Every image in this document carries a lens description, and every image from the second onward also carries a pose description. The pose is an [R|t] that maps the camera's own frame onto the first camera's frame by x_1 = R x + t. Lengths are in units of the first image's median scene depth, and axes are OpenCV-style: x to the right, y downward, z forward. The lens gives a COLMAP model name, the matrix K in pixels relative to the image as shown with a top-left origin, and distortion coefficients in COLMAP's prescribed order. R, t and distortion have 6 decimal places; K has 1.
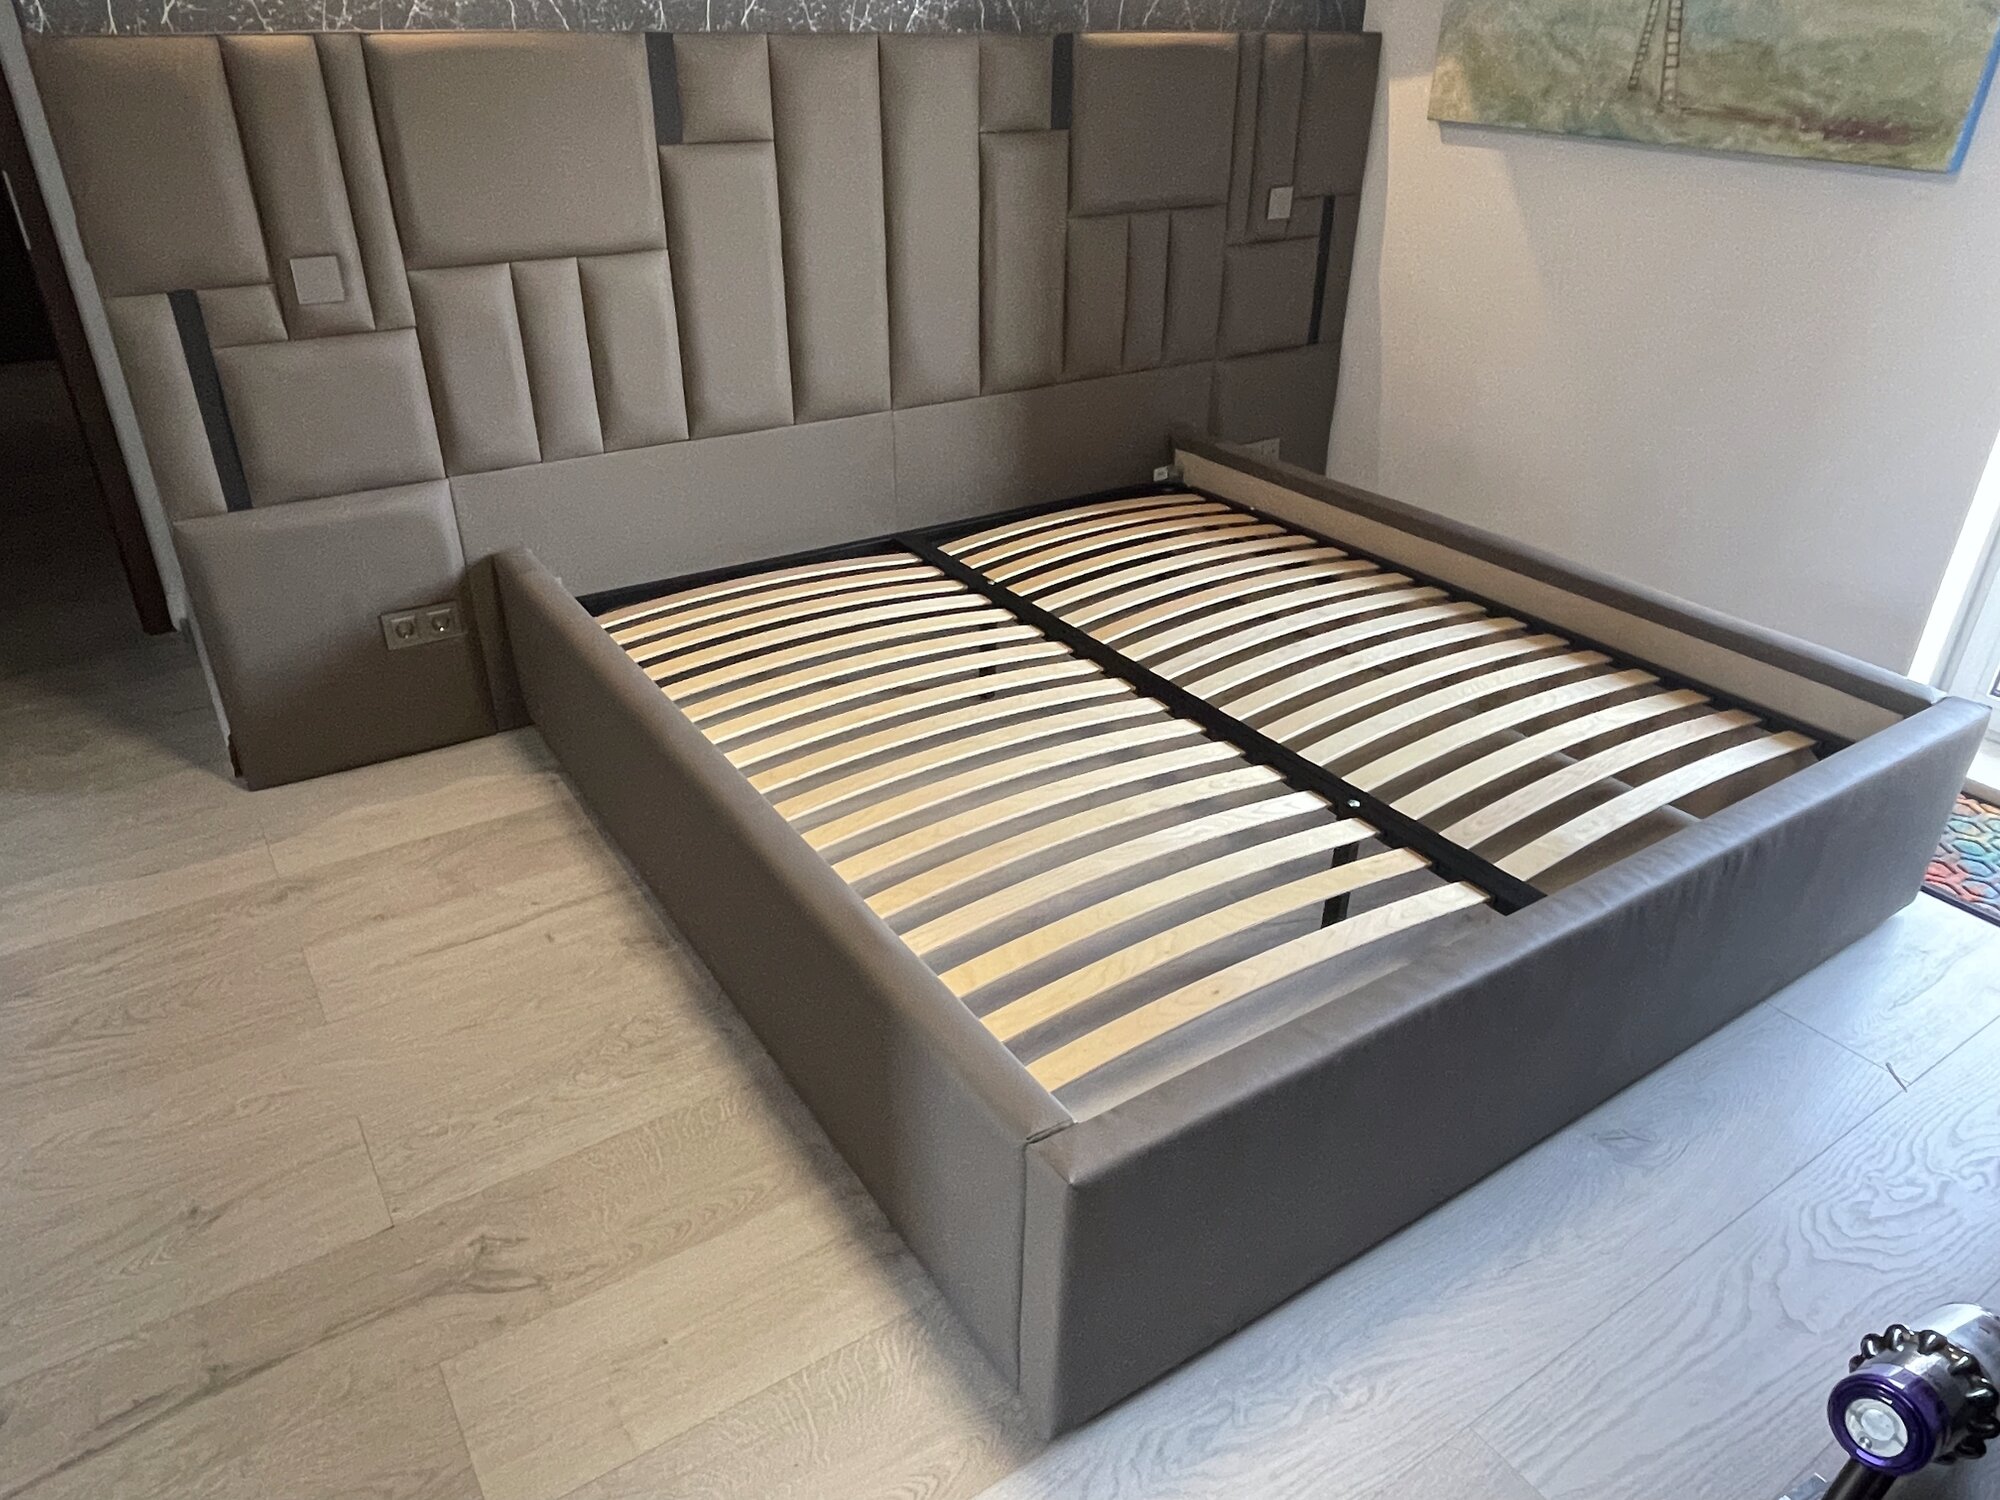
lens RADIAL K [[1329.1, 0, 984.4], [0, 1329.1, 752.6], [0, 0, 1]] dist [0.036063, -0.054418]
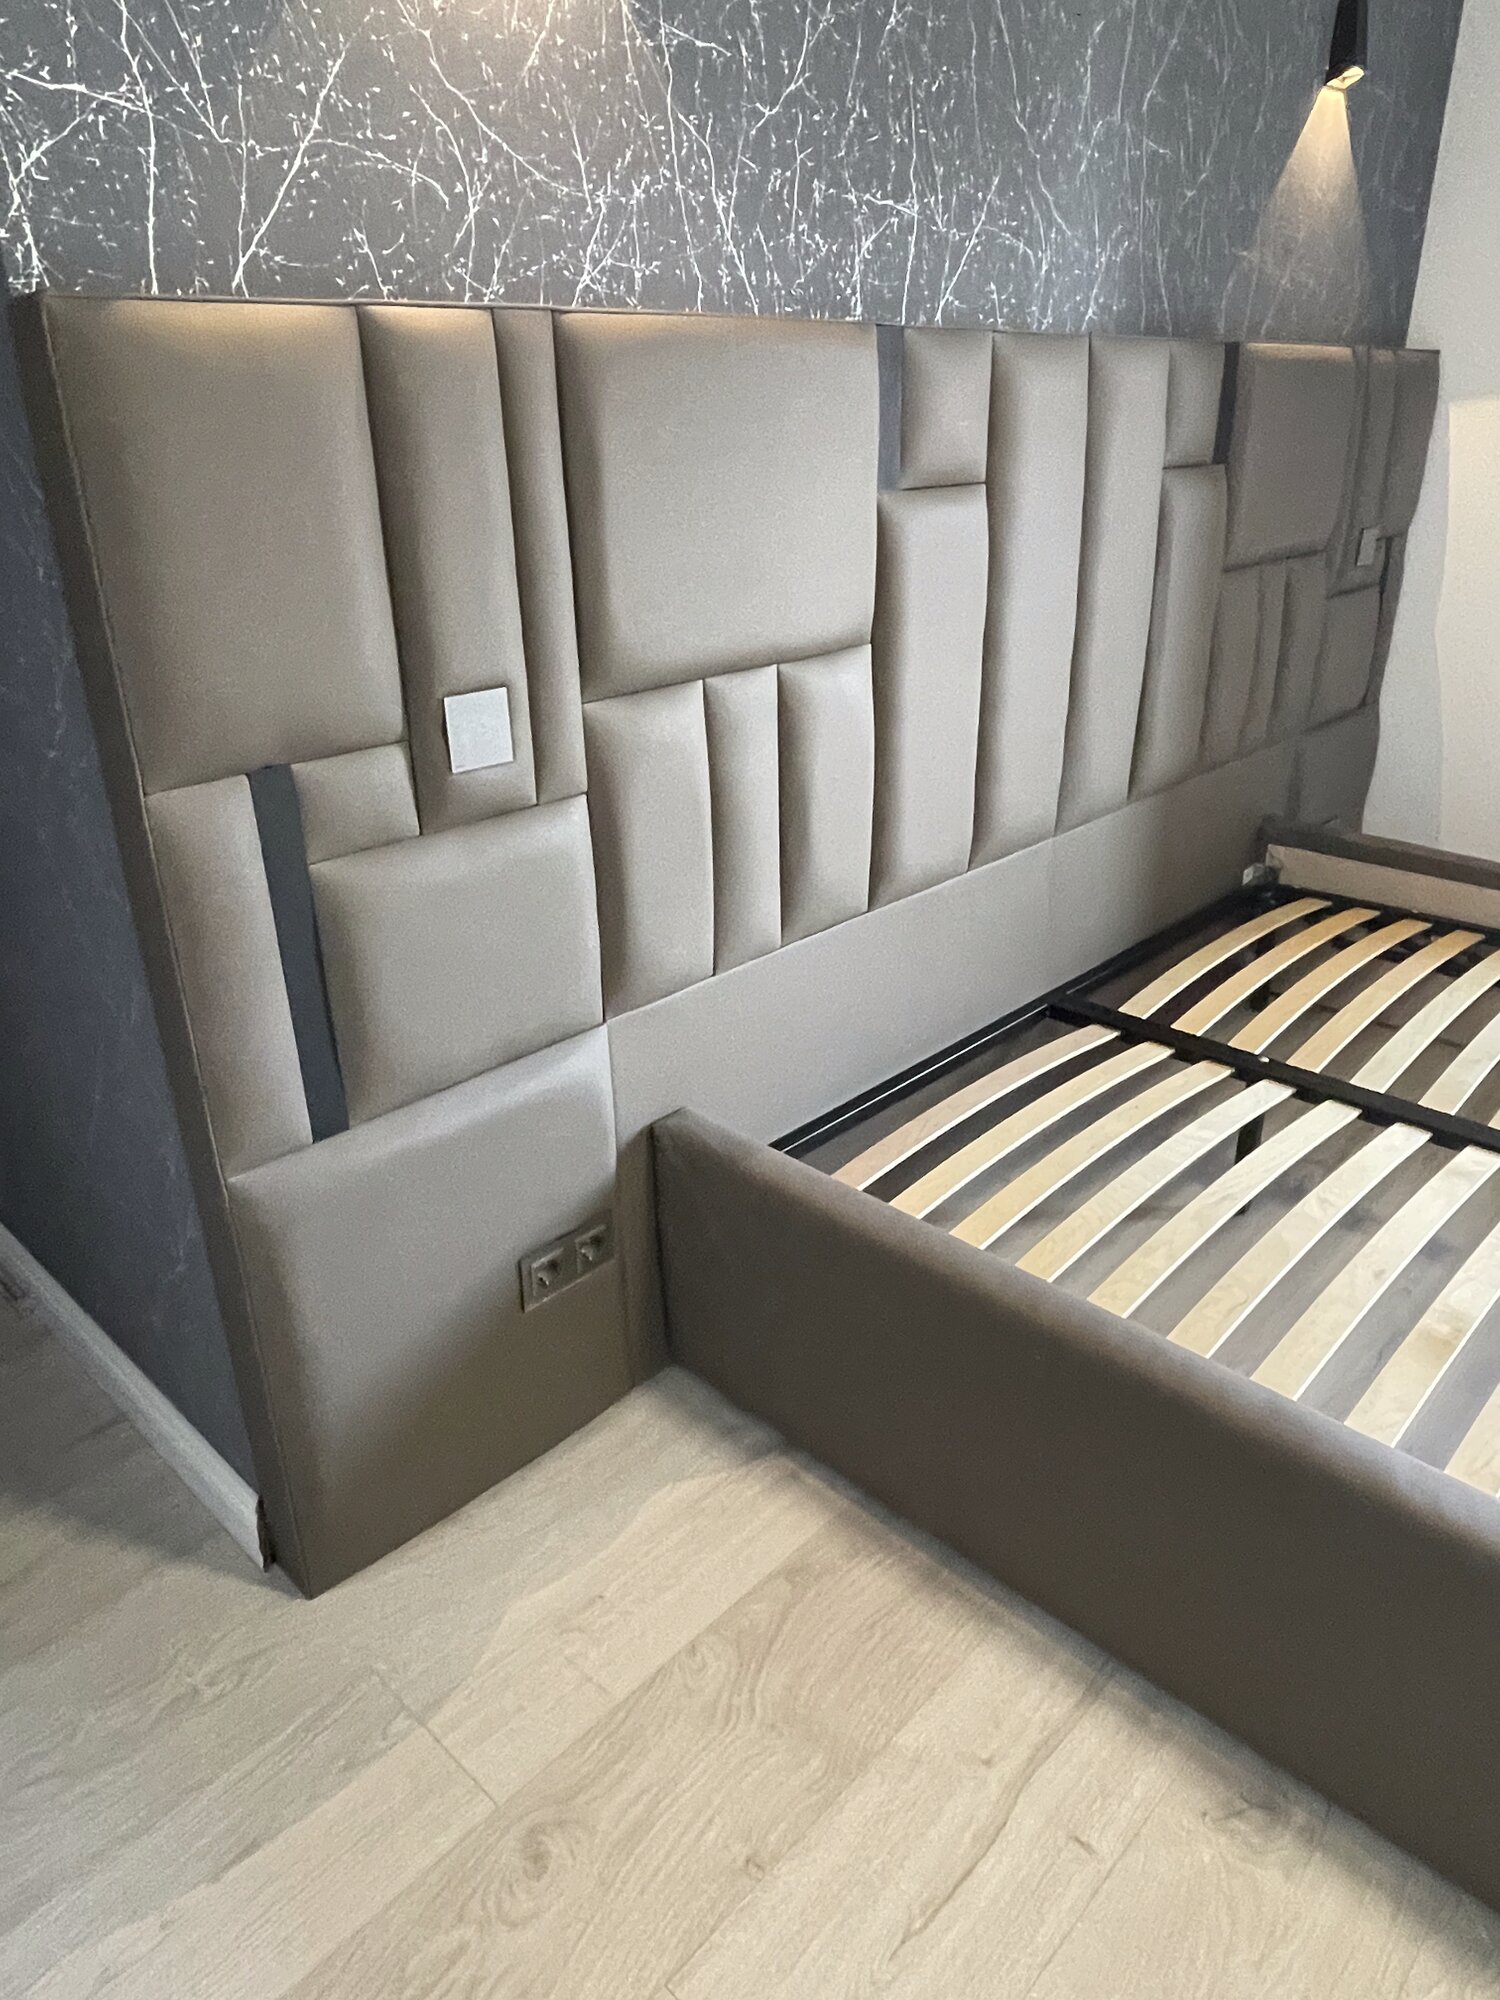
lens RADIAL K [[1329.1, 0, 758.8], [0, 1329.1, 988.5], [0, 0, 1]] dist [0.036063, -0.054418]
pose [[0.970850, -0.110969, 0.212451, -0.492272], [0.128661, 0.989122, -0.071306, -0.178300], [-0.202227, 0.096562, 0.974567, 0.406986]]
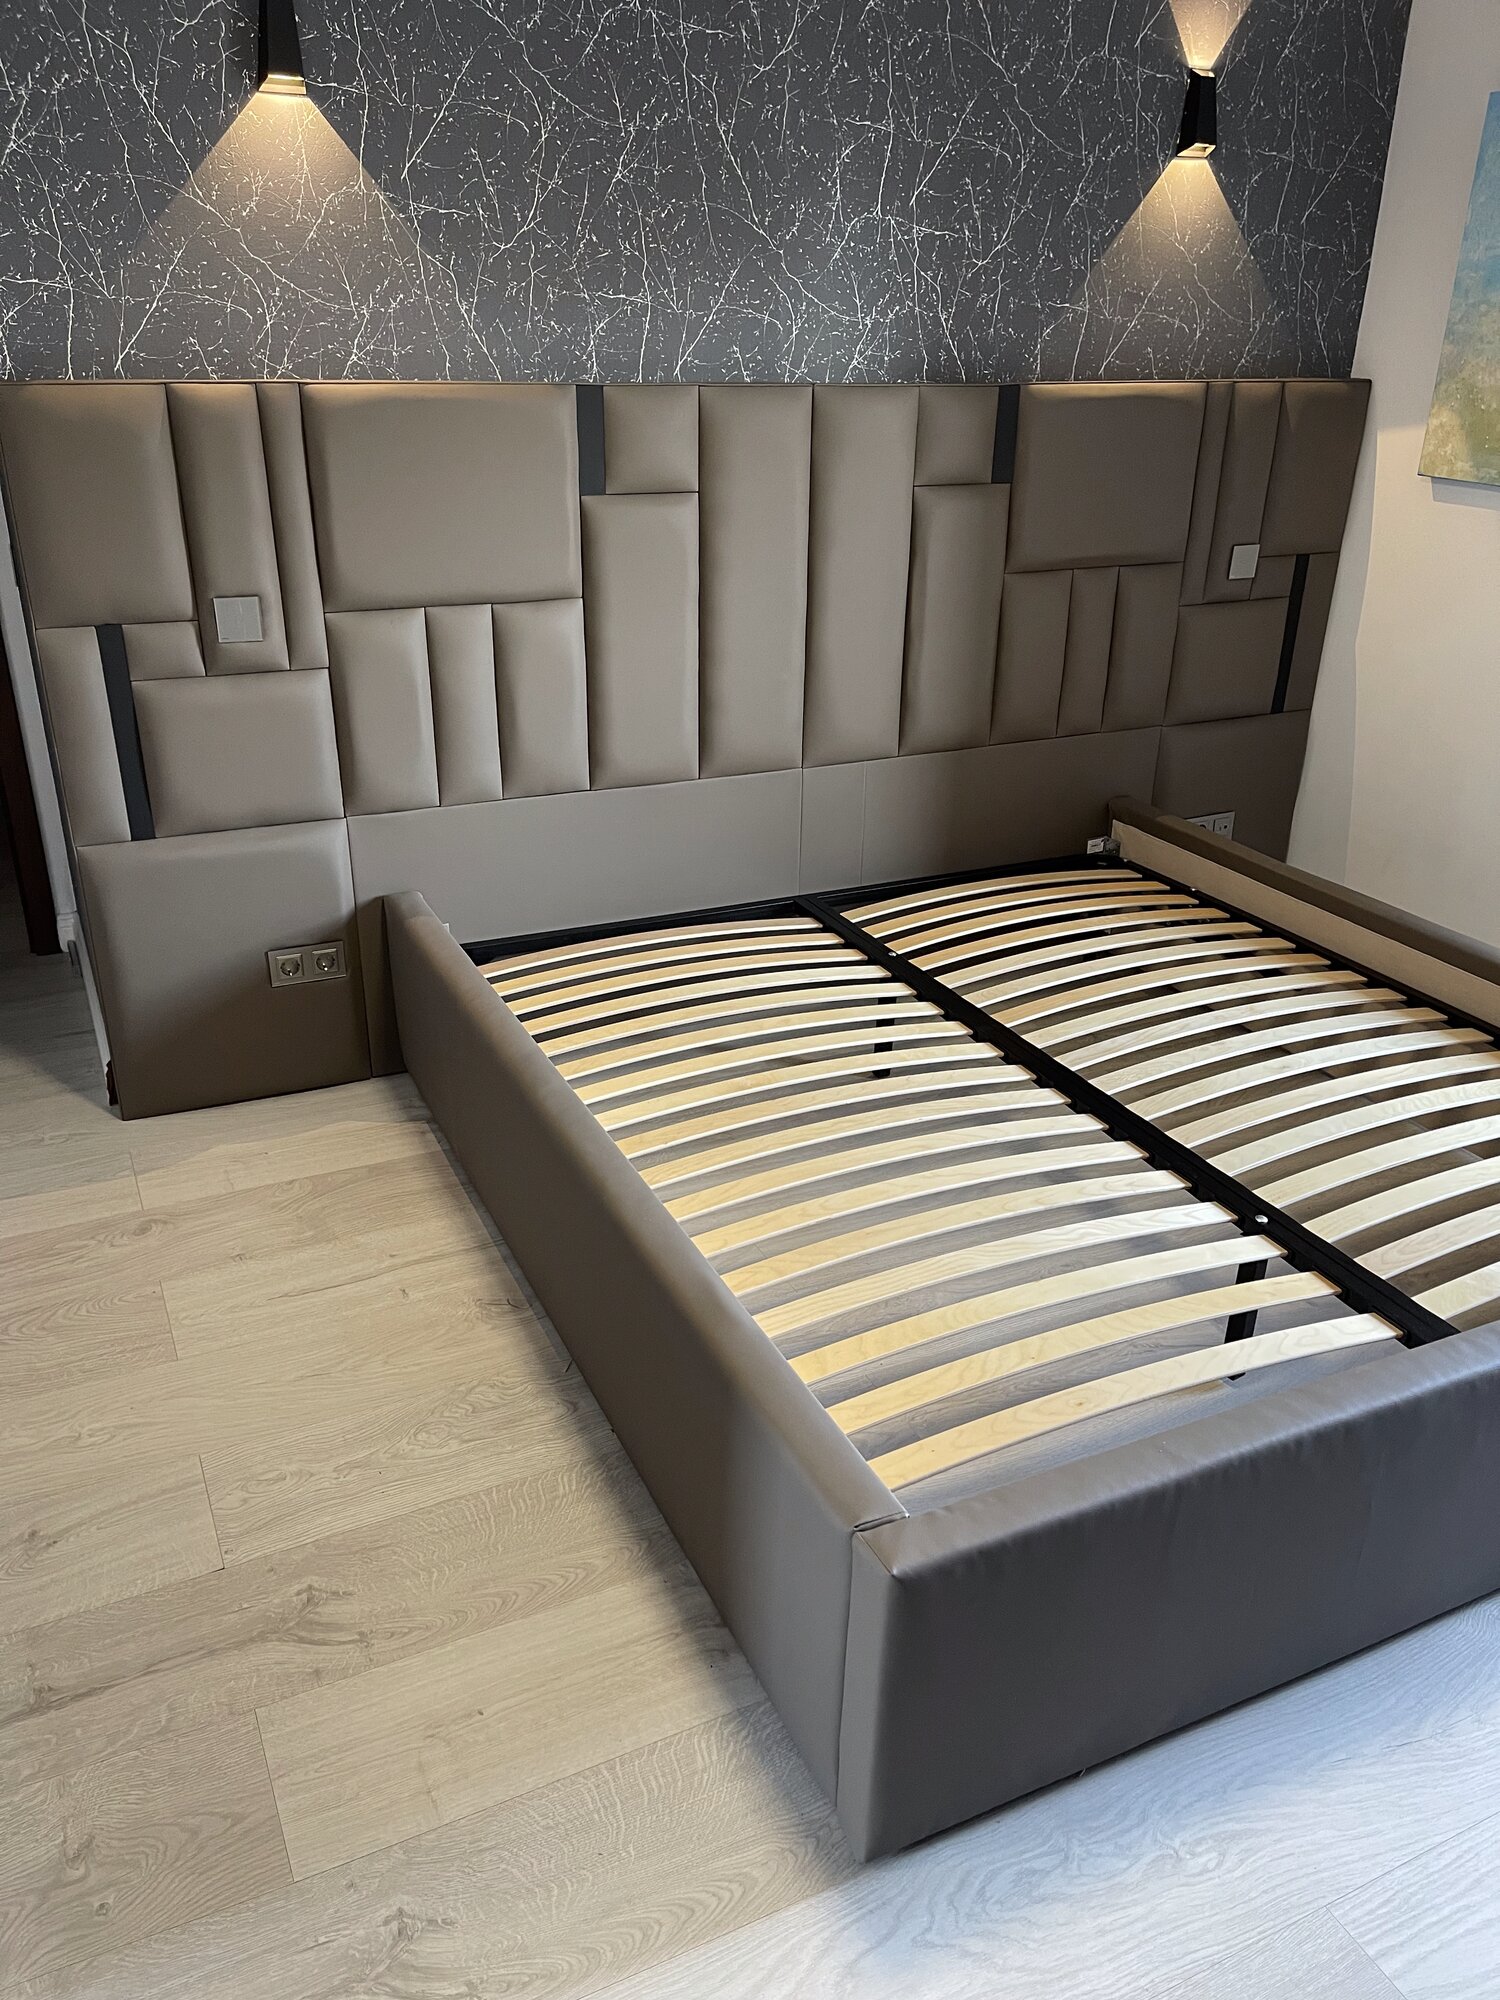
lens RADIAL K [[1523.2, 0, 736.4], [0, 1523.2, 1027.9], [0, 0, 1]] dist [0.092937, -0.111860]
pose [[0.991008, 0.065319, -0.116776, 0.029354], [-0.073373, 0.995115, -0.066053, 0.003155], [0.111891, 0.074027, 0.990959, -0.086575]]
